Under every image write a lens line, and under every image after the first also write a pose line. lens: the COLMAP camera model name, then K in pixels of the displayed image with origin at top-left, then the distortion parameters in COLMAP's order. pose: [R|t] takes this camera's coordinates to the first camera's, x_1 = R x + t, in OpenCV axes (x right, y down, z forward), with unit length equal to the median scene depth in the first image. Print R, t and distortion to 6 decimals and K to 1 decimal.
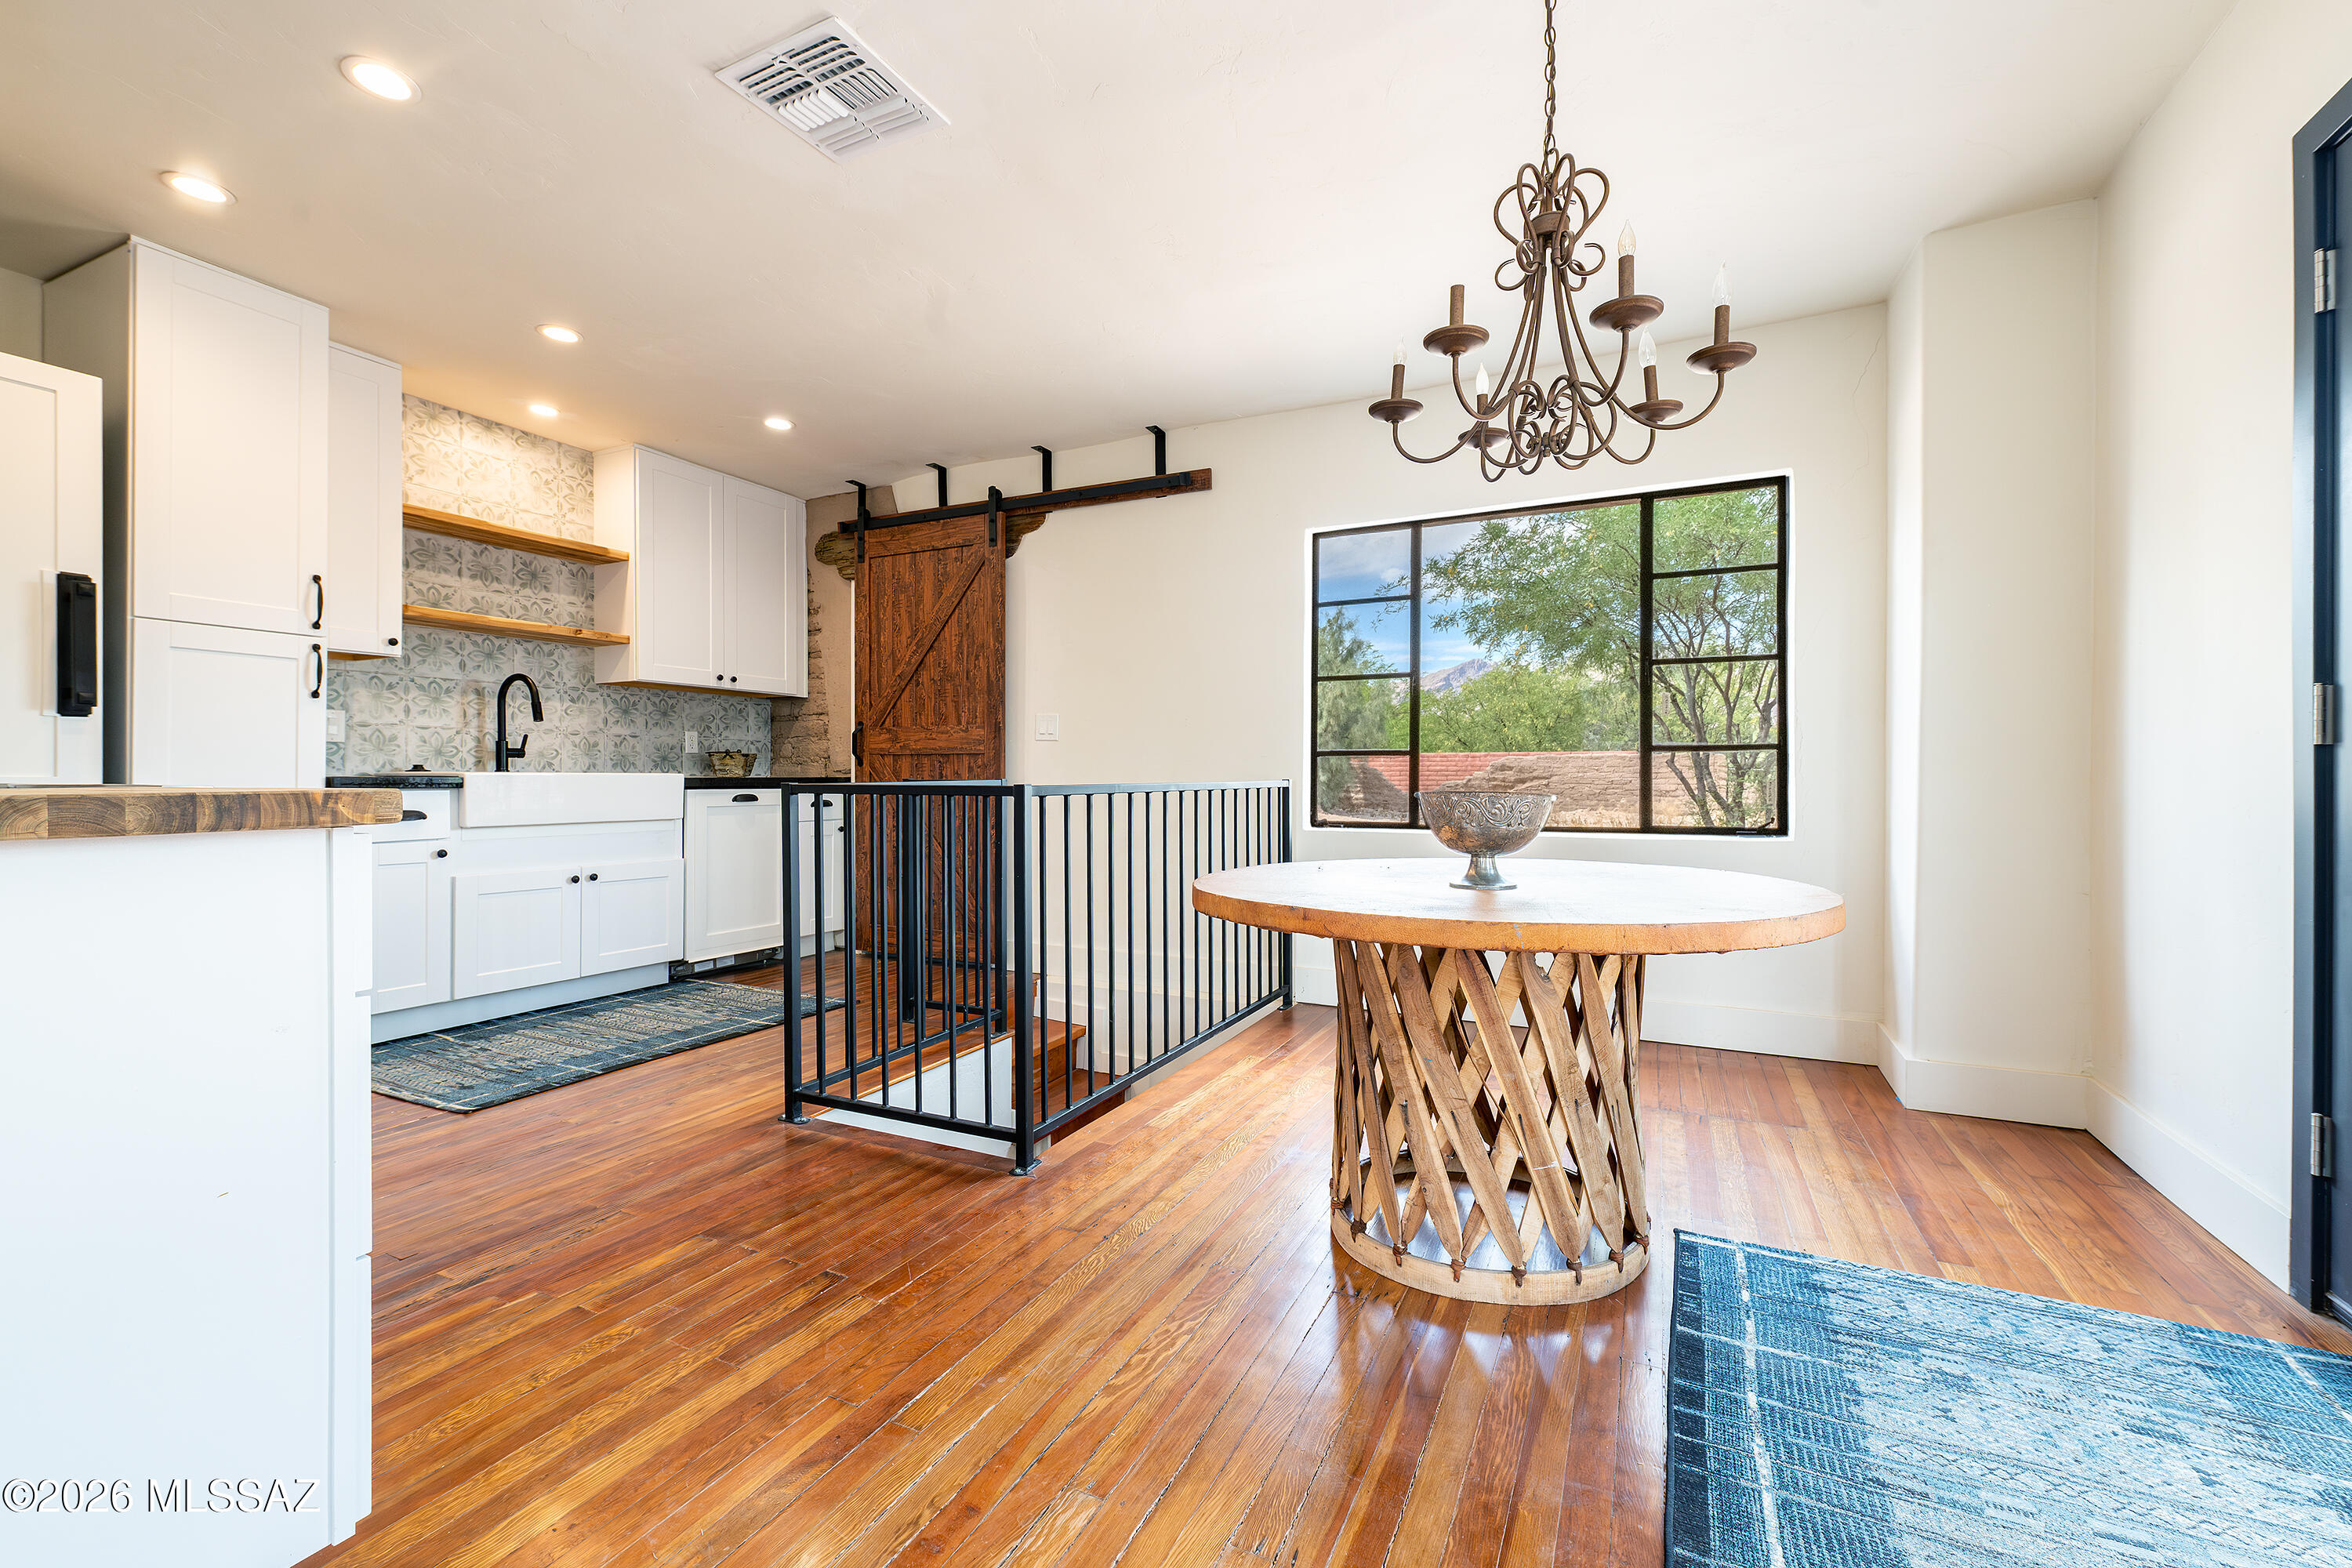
lens RADIAL K [[957.2, 0, 1197.9], [0, 957.2, 782.8], [0, 0, 1]] dist [-0.000085, -0.000496]
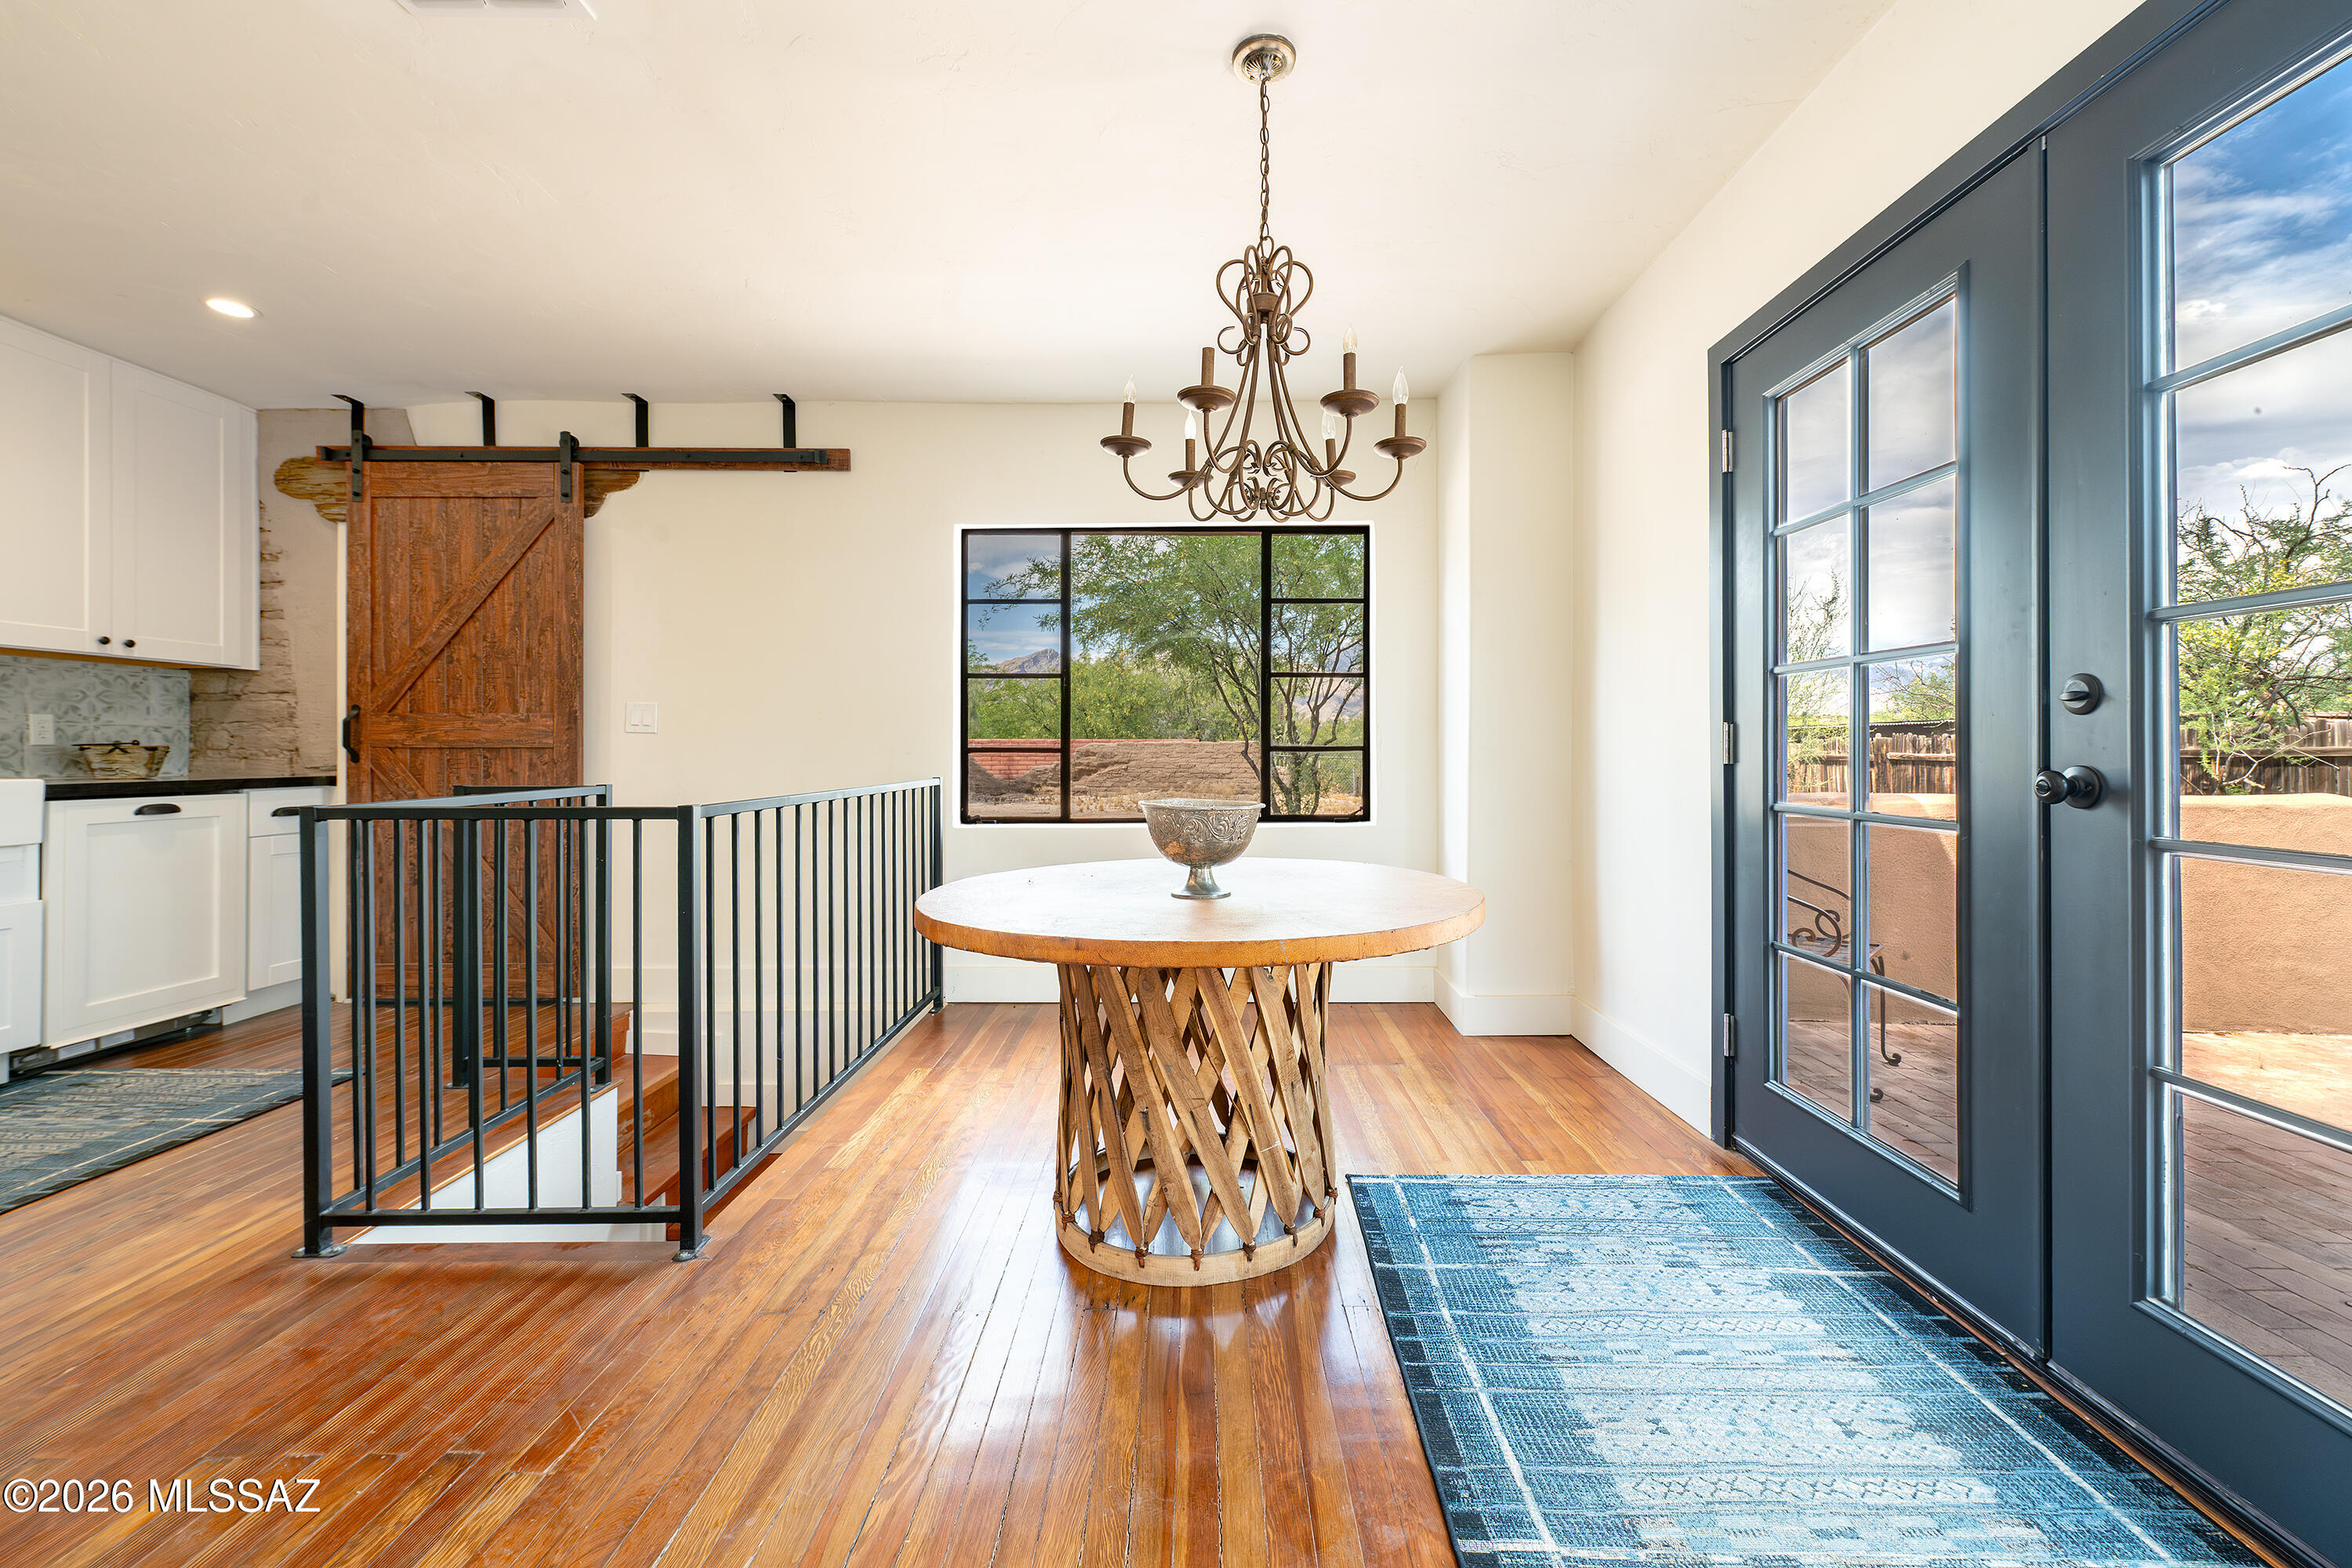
lens RADIAL K [[925.0, 0, 1206.6], [0, 925.0, 753.4], [0, 0, 1]] dist [0.002104, -0.001110]
pose [[0.900410, -0.002465, 0.435035, -0.108478], [0.005165, 0.999974, -0.005025, -0.033217], [-0.435011, 0.006771, 0.900400, 0.037782]]
